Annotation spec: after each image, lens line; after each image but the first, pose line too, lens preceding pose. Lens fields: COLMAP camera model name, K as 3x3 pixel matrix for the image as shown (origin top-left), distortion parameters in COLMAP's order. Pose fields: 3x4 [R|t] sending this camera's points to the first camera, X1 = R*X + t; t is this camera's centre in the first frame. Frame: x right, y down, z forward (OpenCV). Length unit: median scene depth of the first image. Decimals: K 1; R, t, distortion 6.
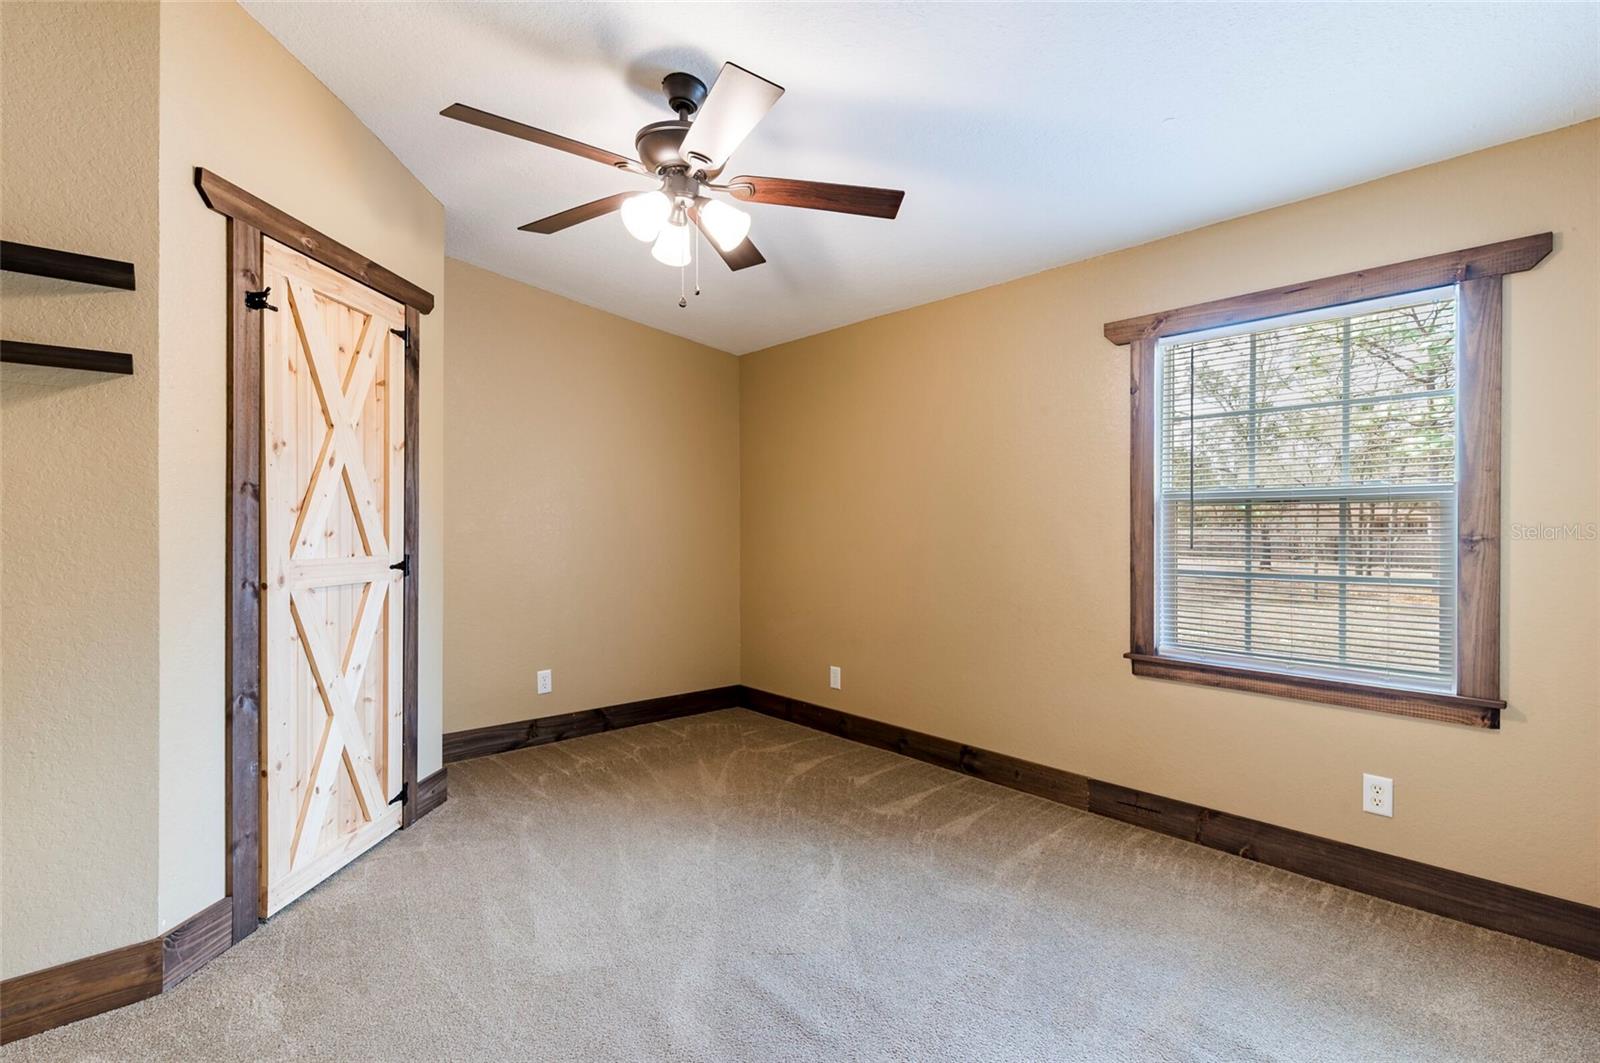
lens RADIAL K [[732.0, 0, 803.1], [0, 732.0, 530.6], [0, 0, 1]] dist [0.000231, -0.001505]
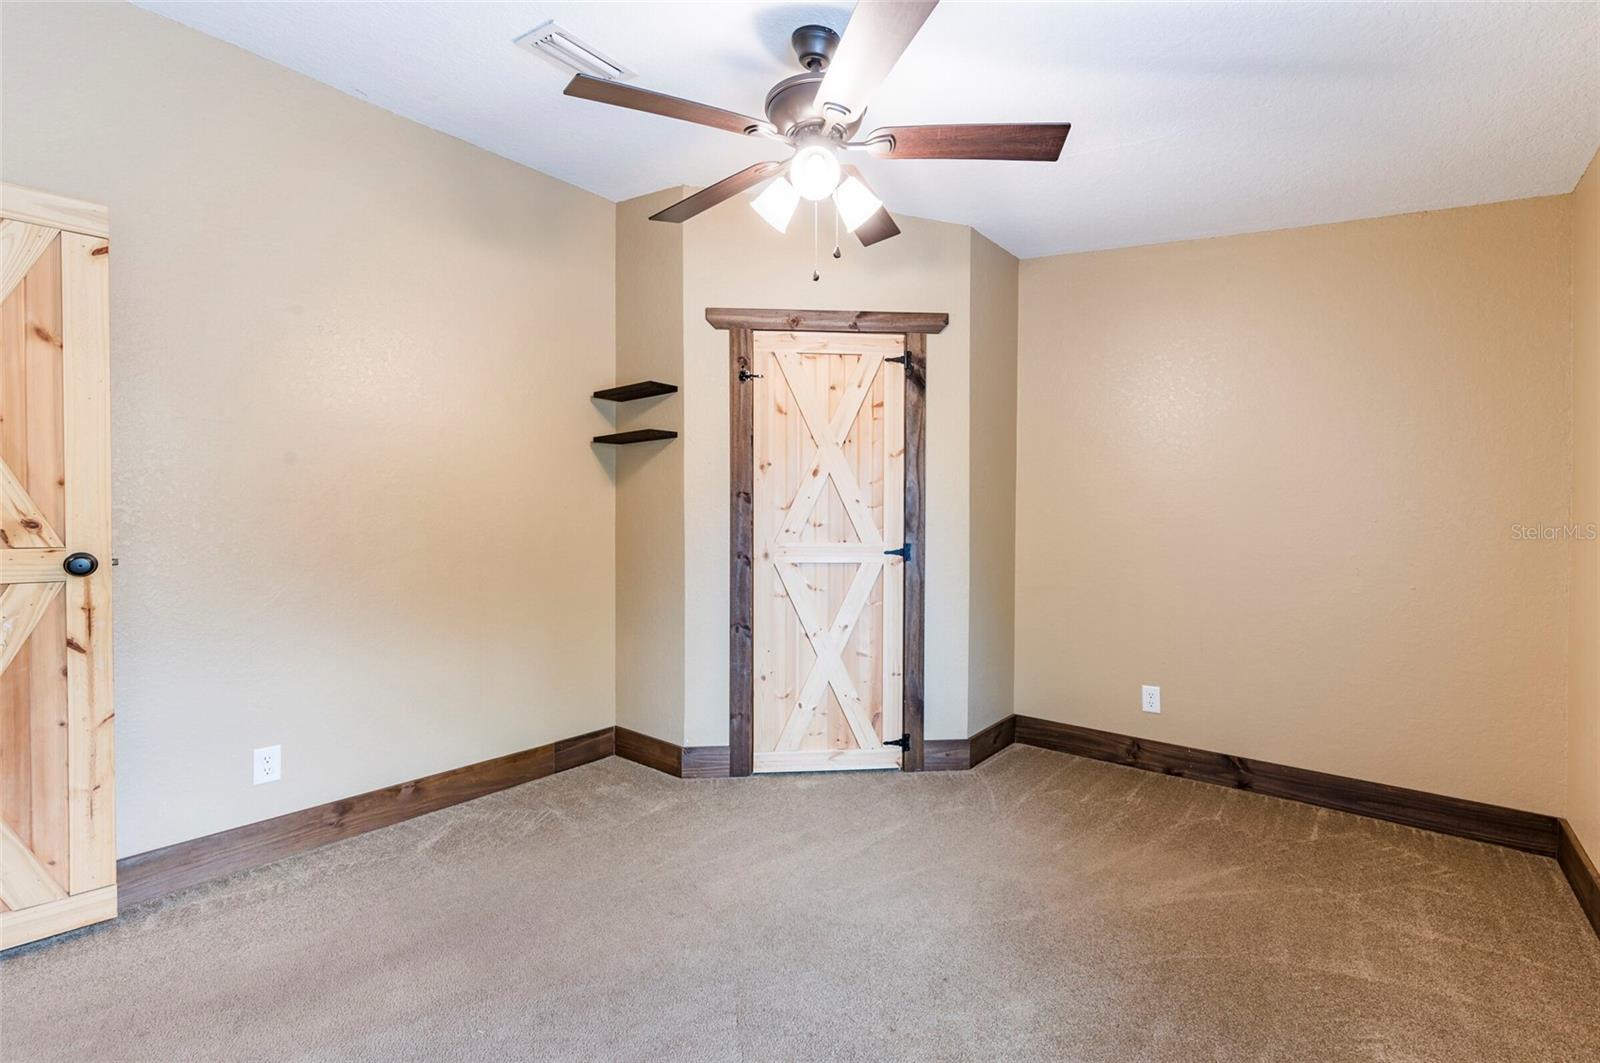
lens RADIAL K [[697.8, 0, 807.1], [0, 697.8, 531.5], [0, 0, 1]] dist [-0.002988, -0.001074]
pose [[0.153302, 0.007797, -0.988149, 0.635765], [-0.003764, 0.999966, 0.007307, 0.006938], [0.988172, 0.002599, 0.153327, 0.761774]]
